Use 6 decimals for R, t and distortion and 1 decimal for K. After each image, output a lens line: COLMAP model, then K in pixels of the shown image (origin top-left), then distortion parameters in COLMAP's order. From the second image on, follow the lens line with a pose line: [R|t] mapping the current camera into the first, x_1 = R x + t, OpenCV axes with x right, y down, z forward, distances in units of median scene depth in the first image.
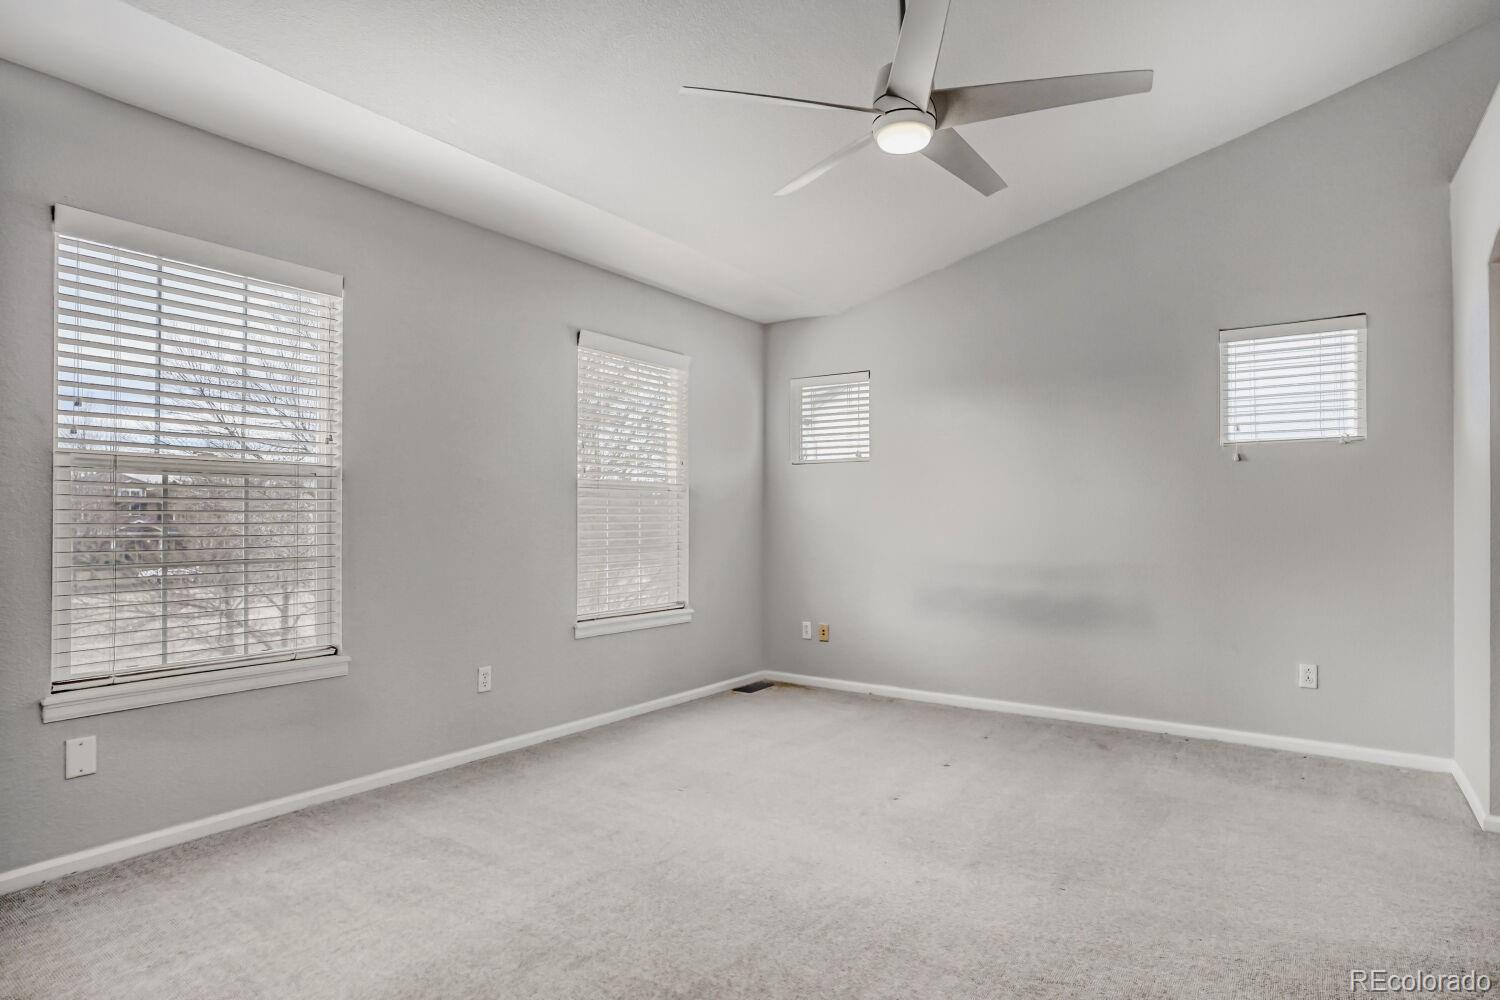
lens RADIAL K [[788.5, 0, 751.7], [0, 788.5, 505.5], [0, 0, 1]] dist [-0.037752, 0.000101]
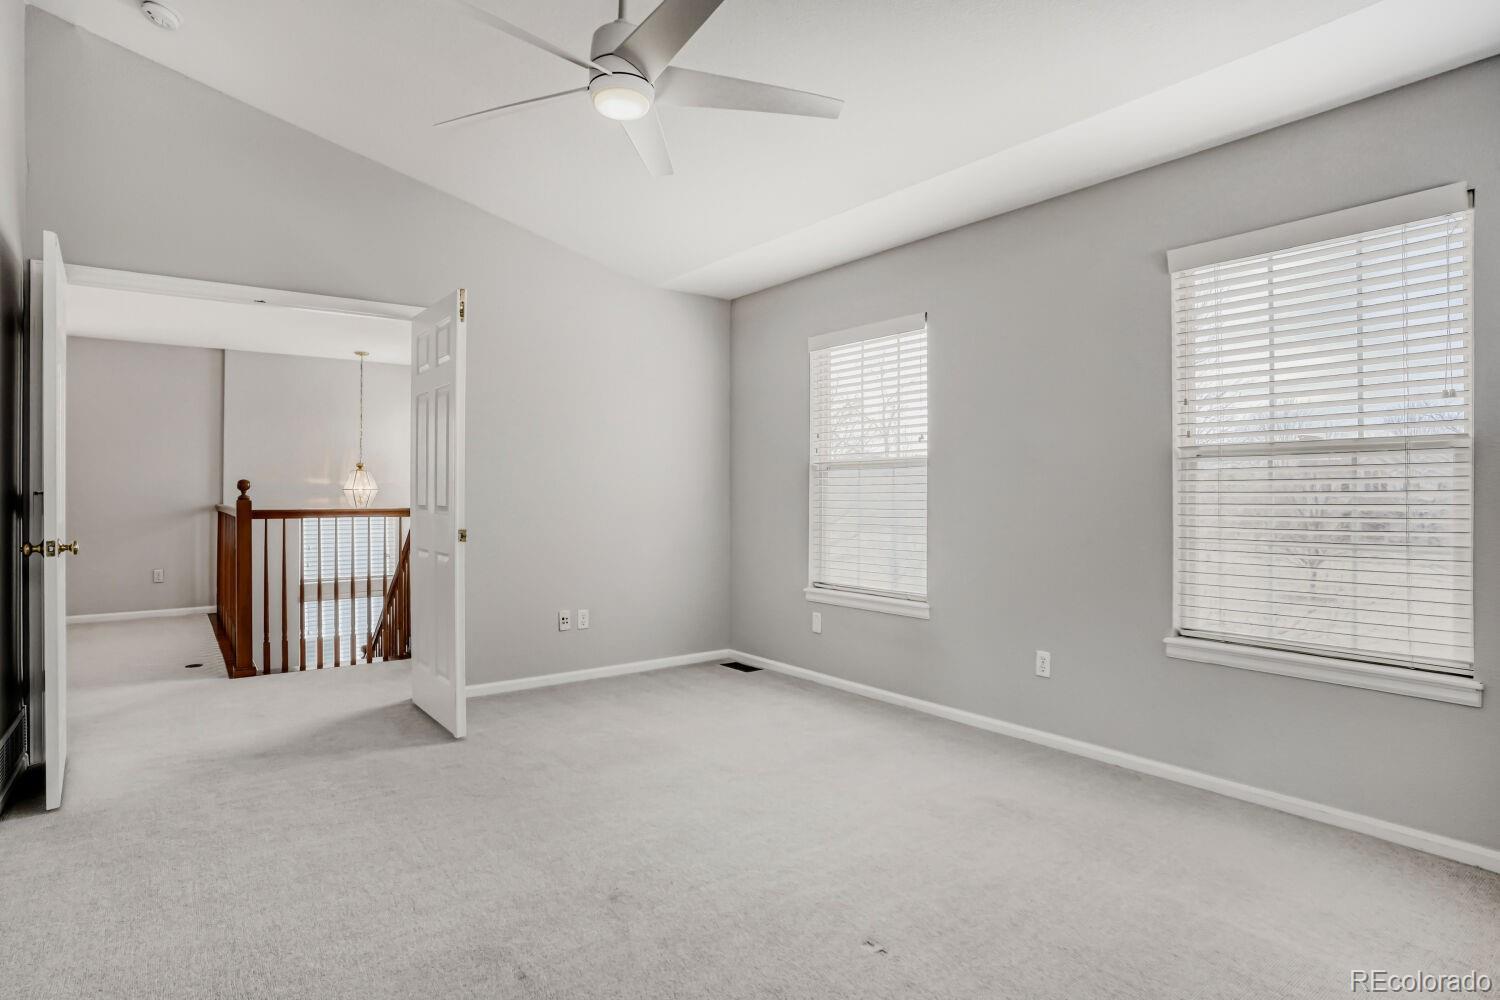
lens RADIAL K [[788.5, 0, 751.7], [0, 788.5, 505.5], [0, 0, 1]] dist [-0.037752, 0.000101]
pose [[-0.294426, 0.009342, -0.955629, 0.689087], [0.011054, 0.999919, 0.006370, 0.015408], [0.955610, -0.008688, -0.294506, 0.943398]]
